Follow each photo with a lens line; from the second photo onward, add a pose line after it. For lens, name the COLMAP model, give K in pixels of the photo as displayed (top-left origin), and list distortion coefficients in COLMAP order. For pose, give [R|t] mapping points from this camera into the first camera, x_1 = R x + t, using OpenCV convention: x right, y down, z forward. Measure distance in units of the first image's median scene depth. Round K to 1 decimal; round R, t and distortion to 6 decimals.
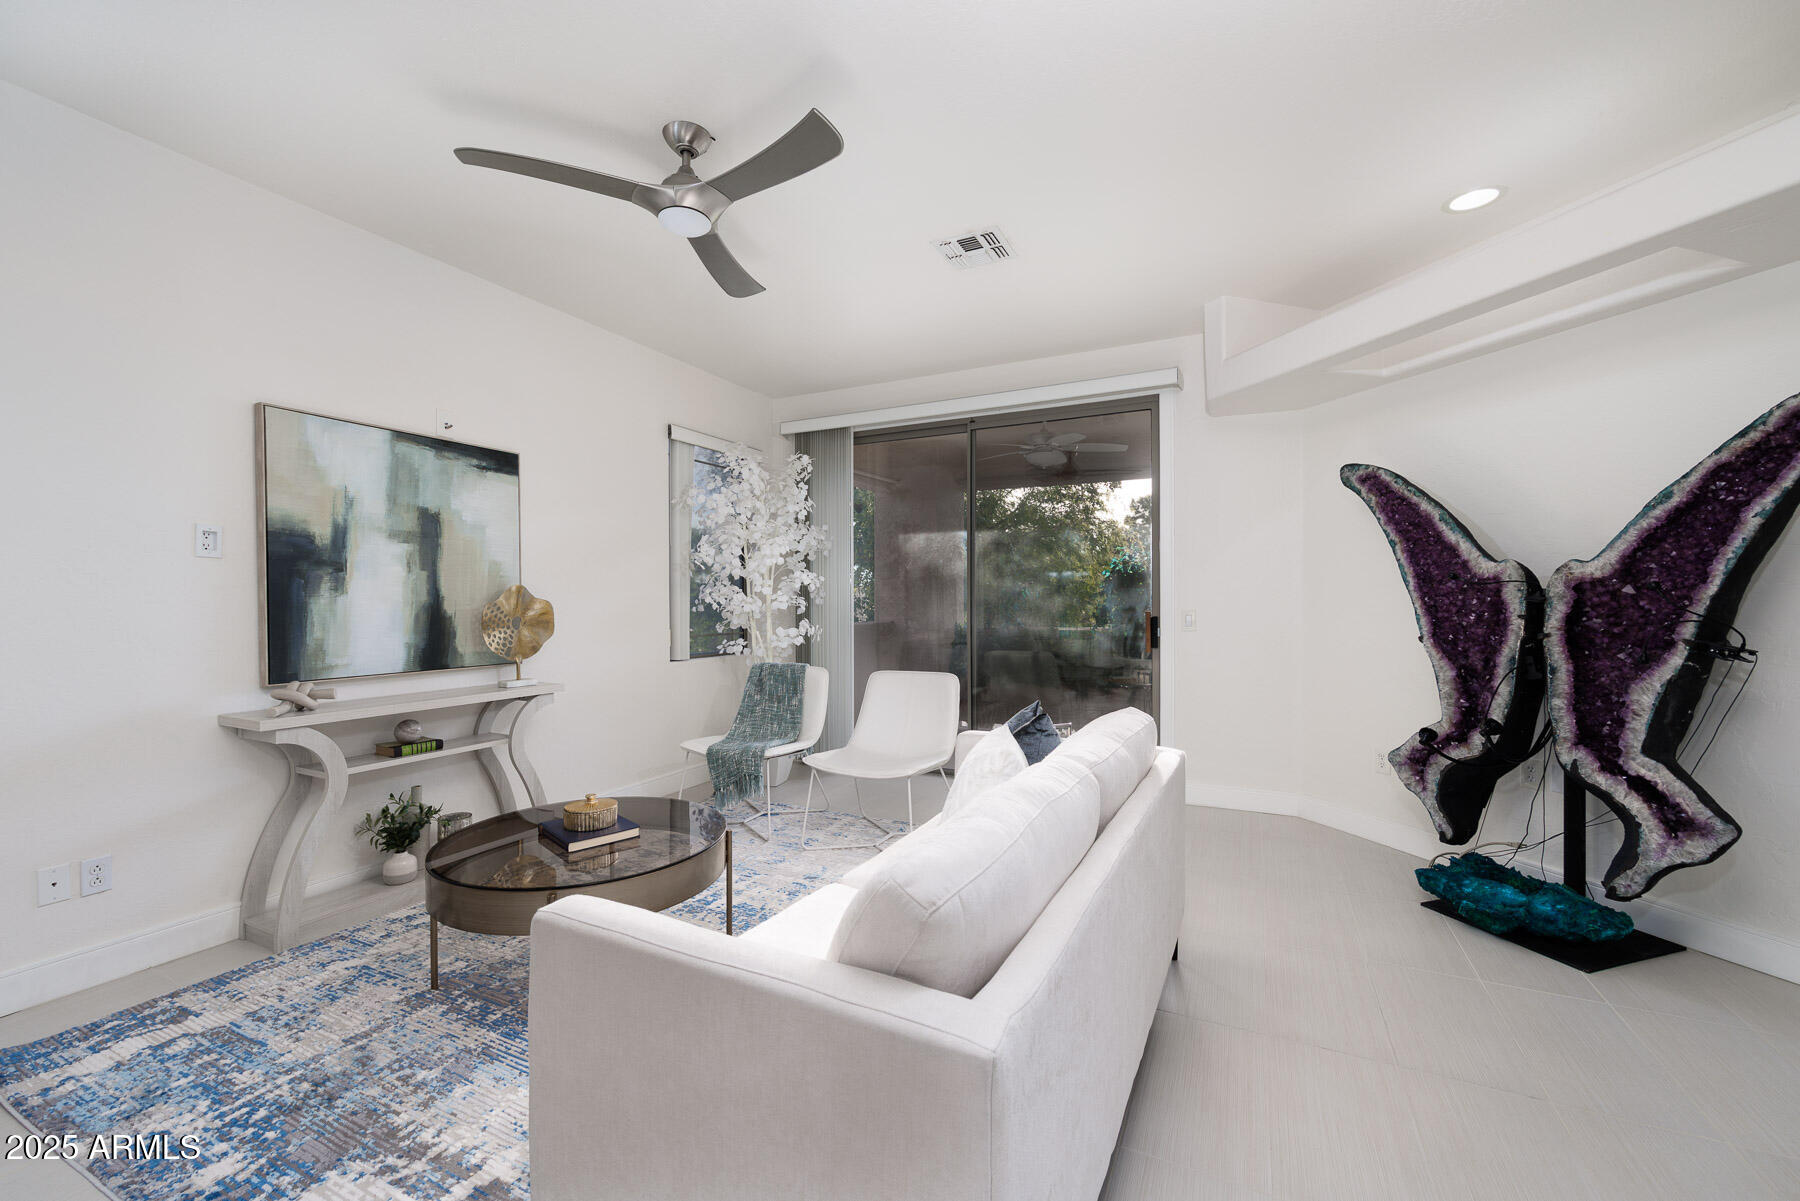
lens RADIAL K [[720.8, 0, 896.3], [0, 720.8, 604.3], [0, 0, 1]] dist [-0.001999, 0.001871]
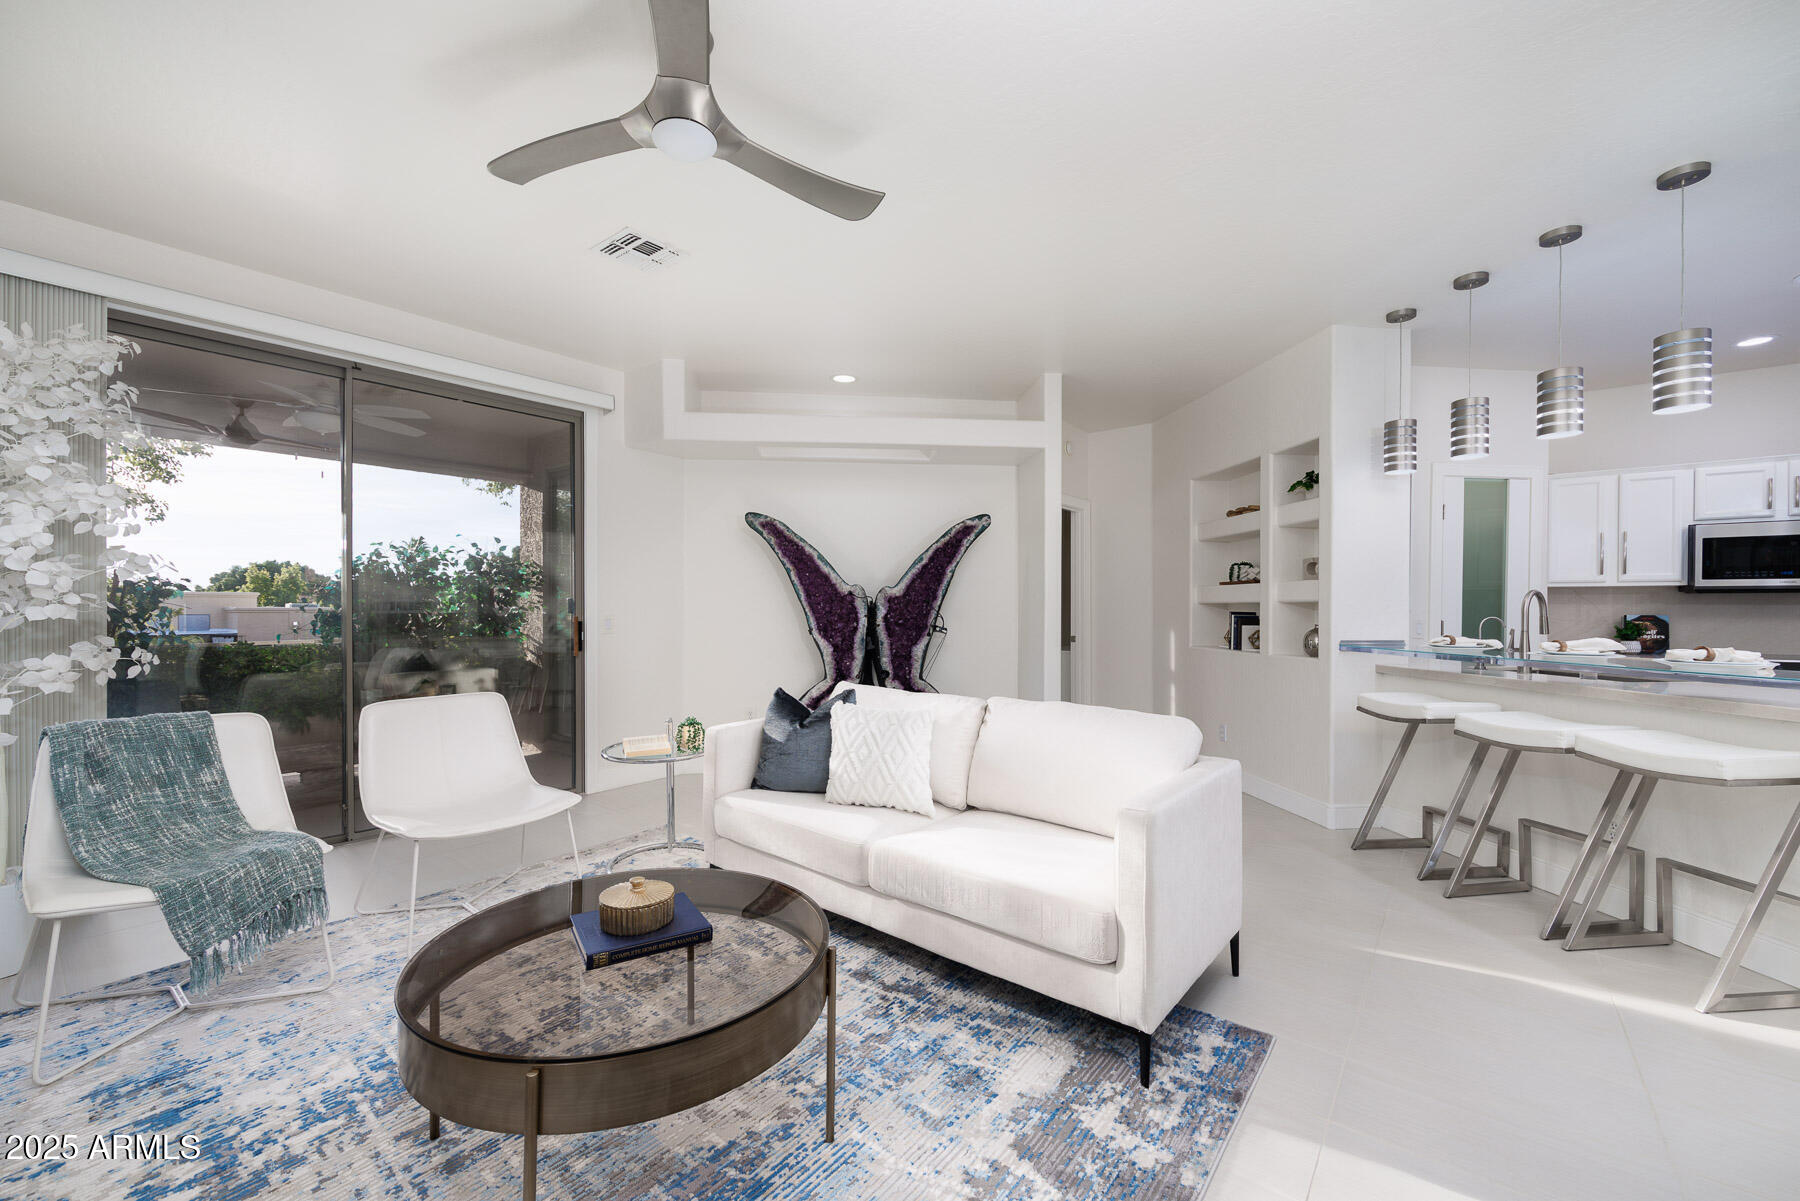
lens RADIAL K [[720.8, 0, 900.1], [0, 720.8, 606.6], [0, 0, 1]] dist [-0.001999, 0.001871]
pose [[0.210192, 0.003156, 0.977655, -0.850545], [0.001426, 0.999993, -0.003535, 0.000180], [-0.977659, 0.002137, 0.210186, 0.477007]]
